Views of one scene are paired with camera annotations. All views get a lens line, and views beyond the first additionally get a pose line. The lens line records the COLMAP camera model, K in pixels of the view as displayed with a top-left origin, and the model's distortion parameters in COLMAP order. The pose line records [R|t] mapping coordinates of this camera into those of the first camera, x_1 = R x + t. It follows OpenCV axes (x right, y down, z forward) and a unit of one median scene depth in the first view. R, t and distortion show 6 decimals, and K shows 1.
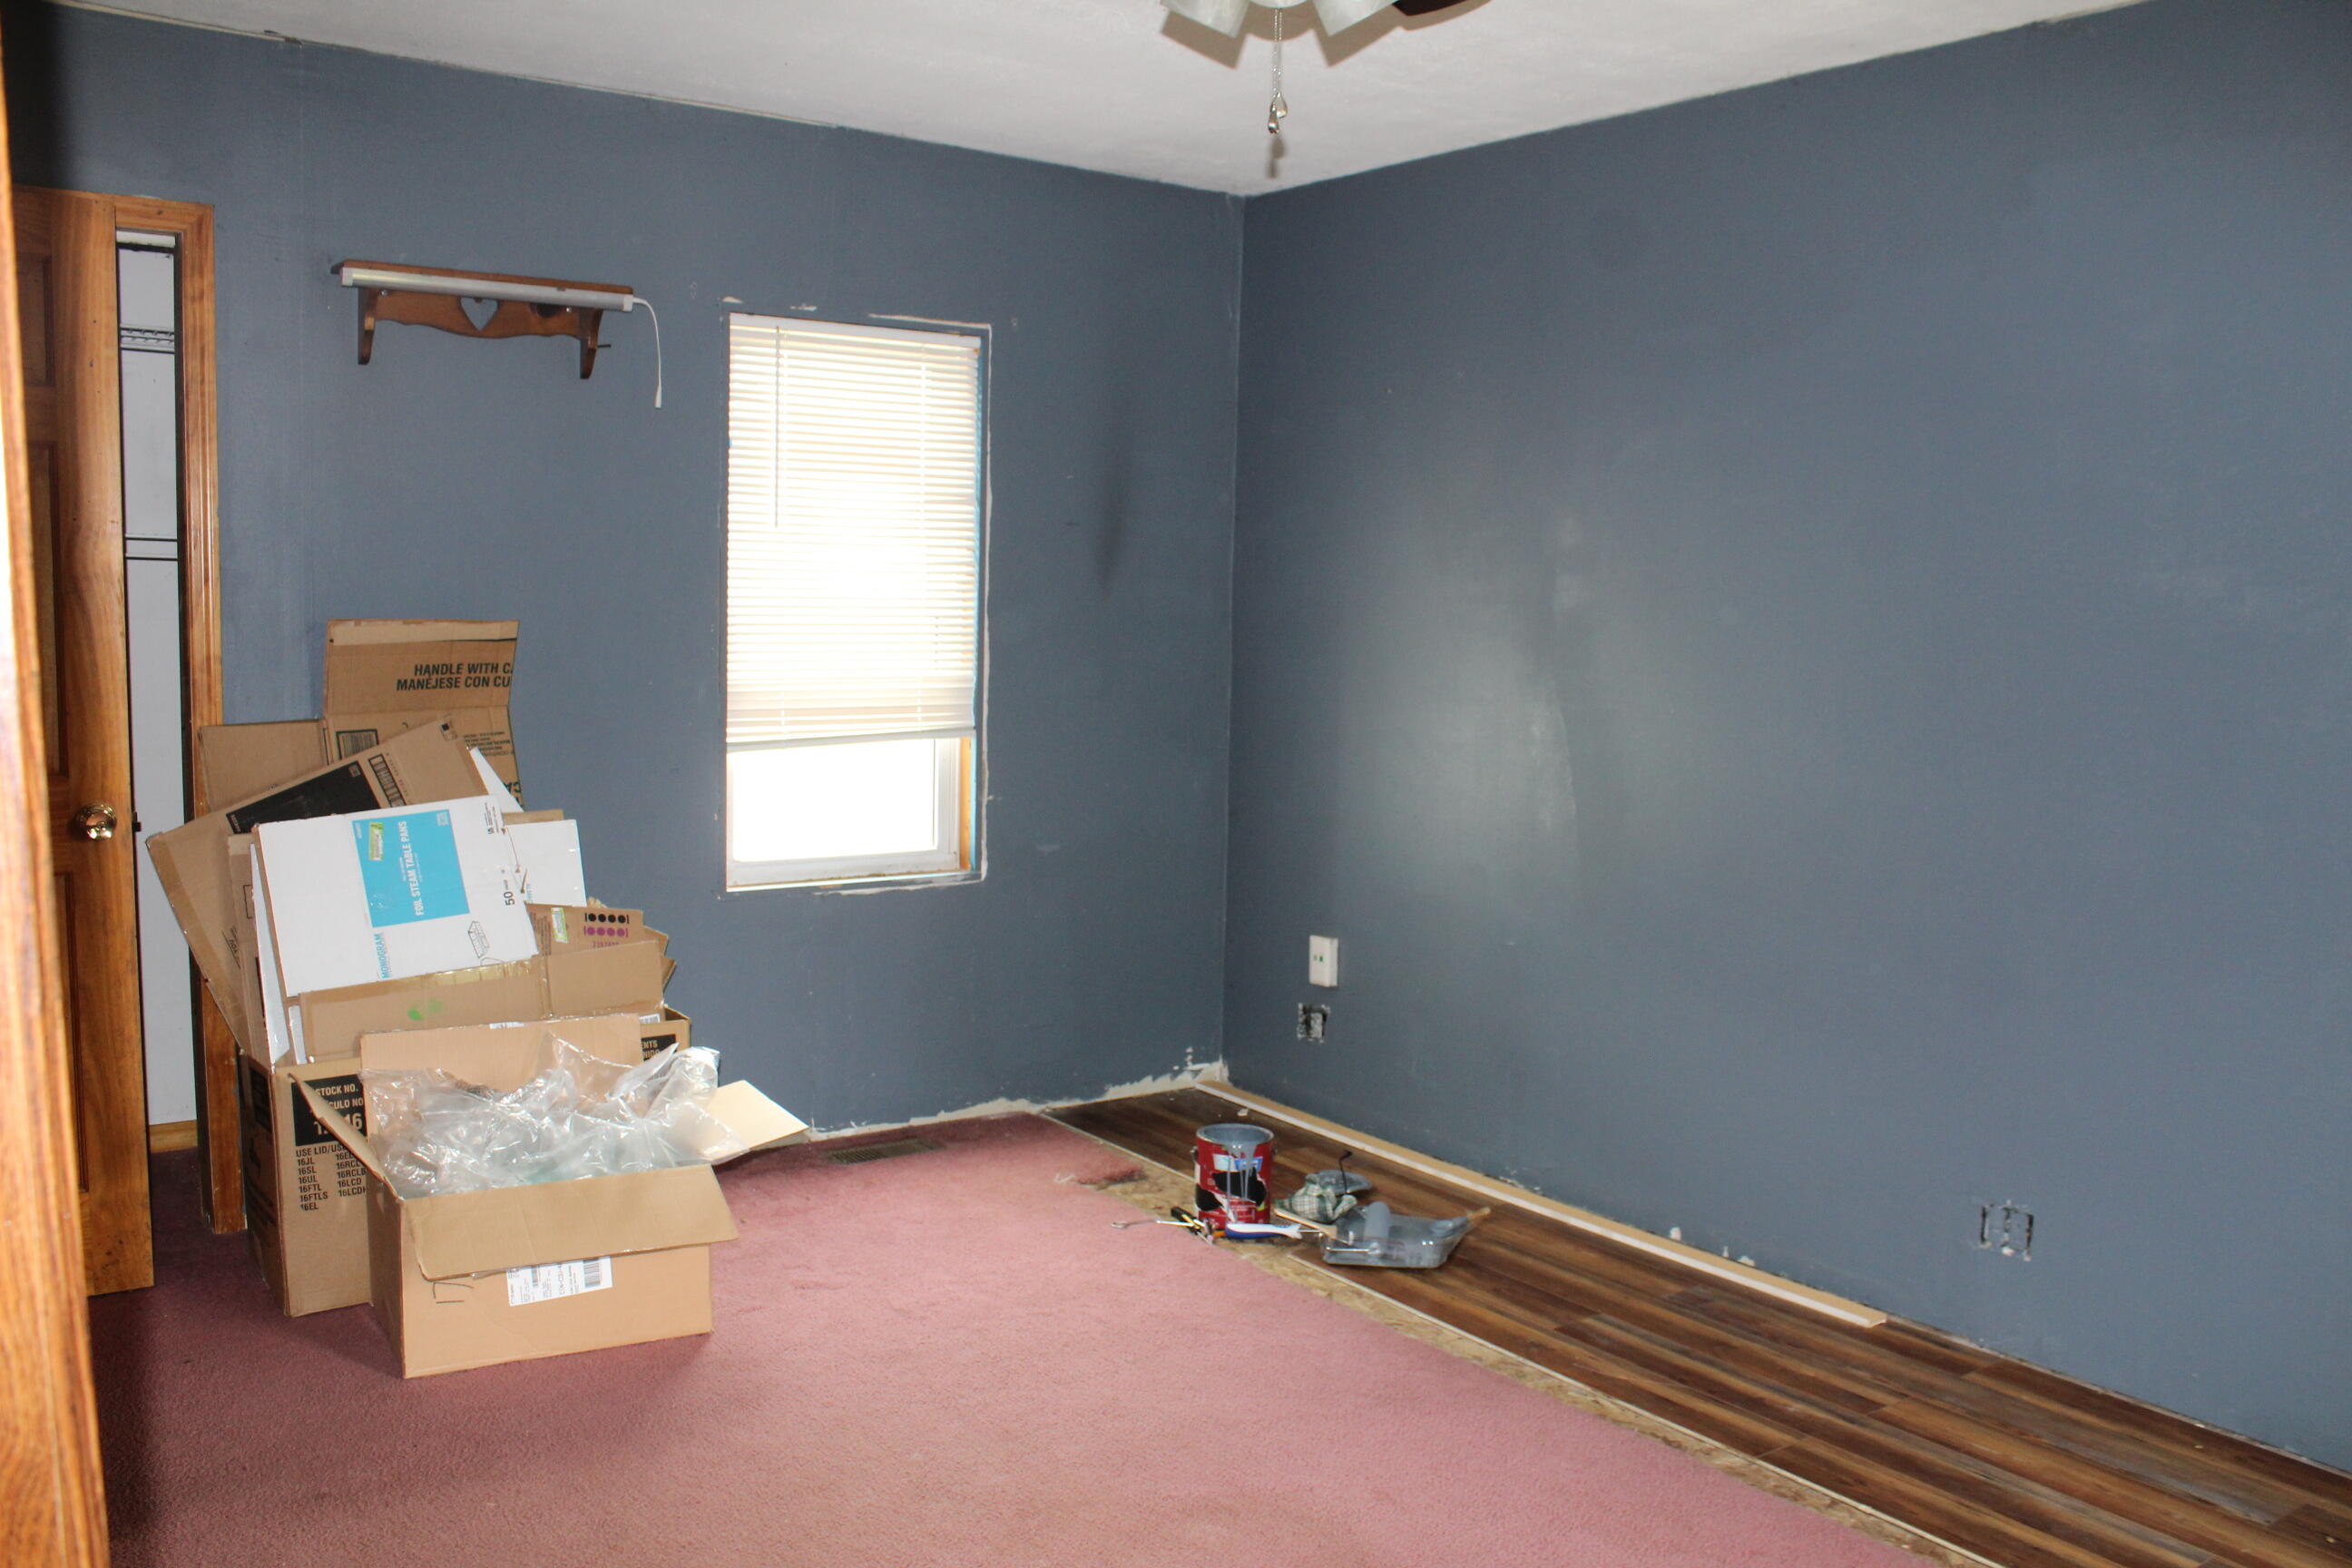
lens RADIAL K [[1967.7, 0, 1182.9], [0, 1967.7, 802.3], [0, 0, 1]] dist [-0.141205, 0.069387]
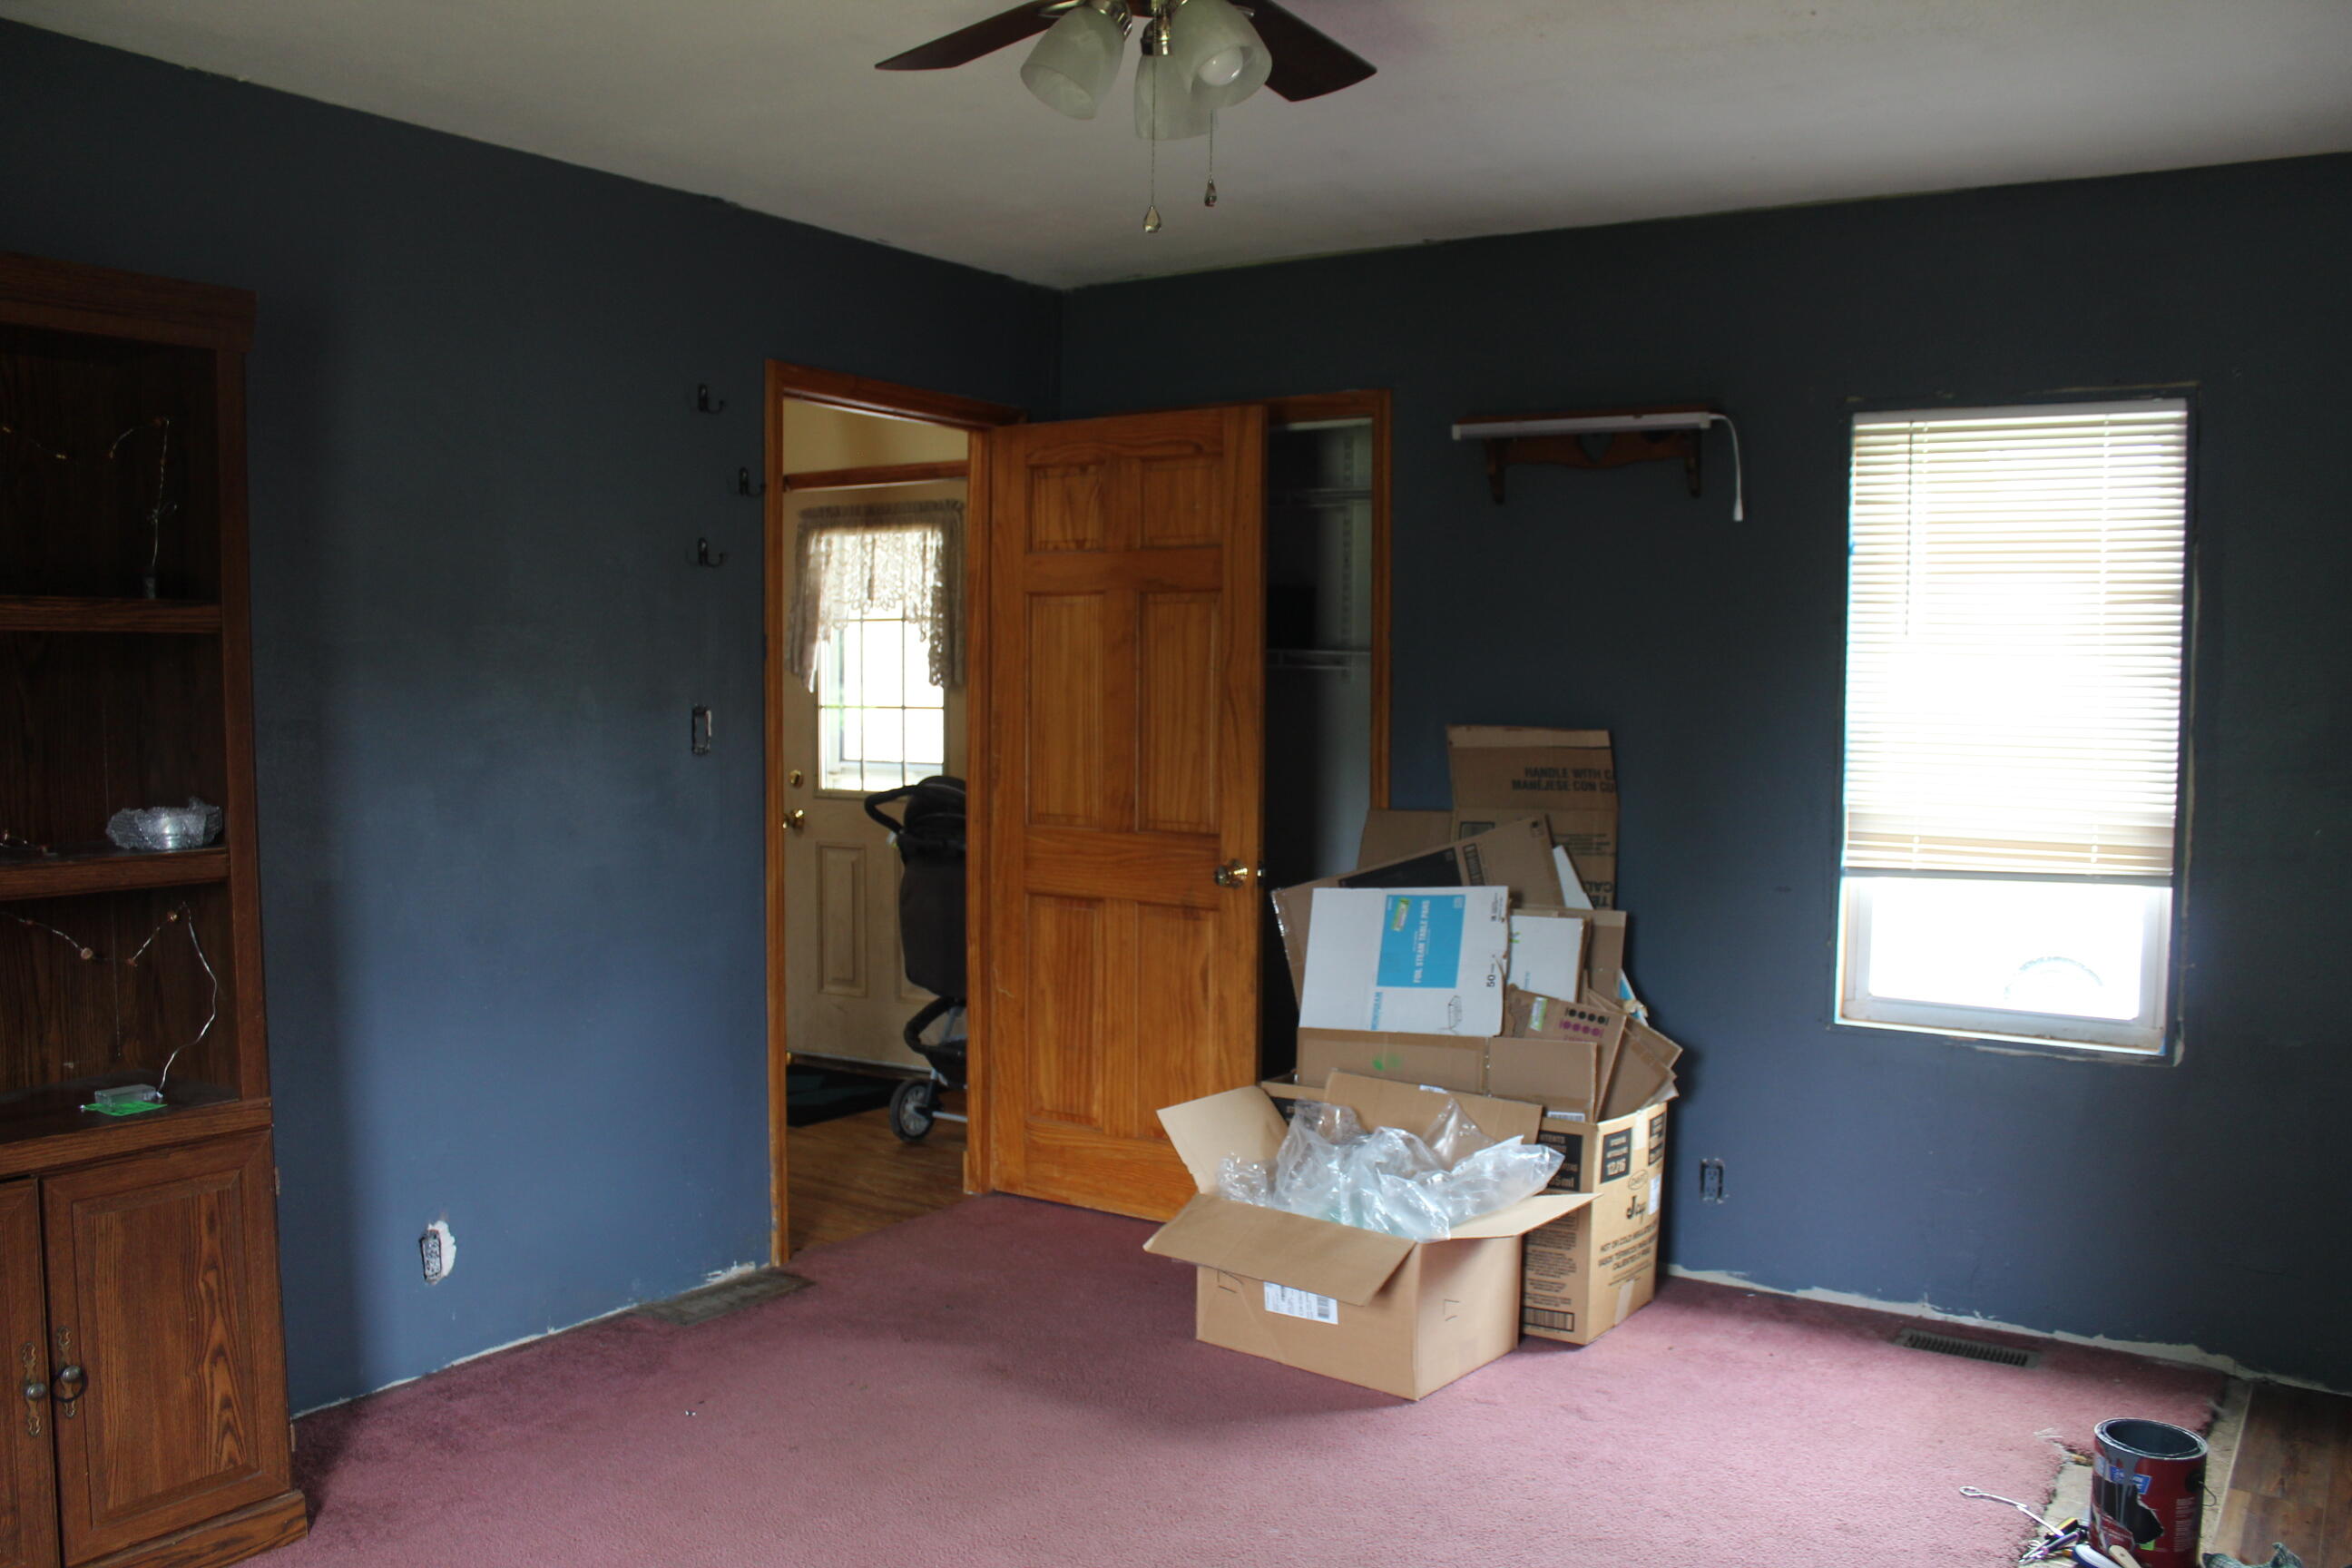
lens RADIAL K [[1967.7, 0, 1179.8], [0, 1967.7, 779.0], [0, 0, 1]] dist [-0.141205, 0.069387]
pose [[0.347953, 0.035299, -0.936847, 0.586965], [-0.103898, 0.994587, -0.001114, -0.041837], [0.931737, 0.097724, 0.349737, 0.407828]]
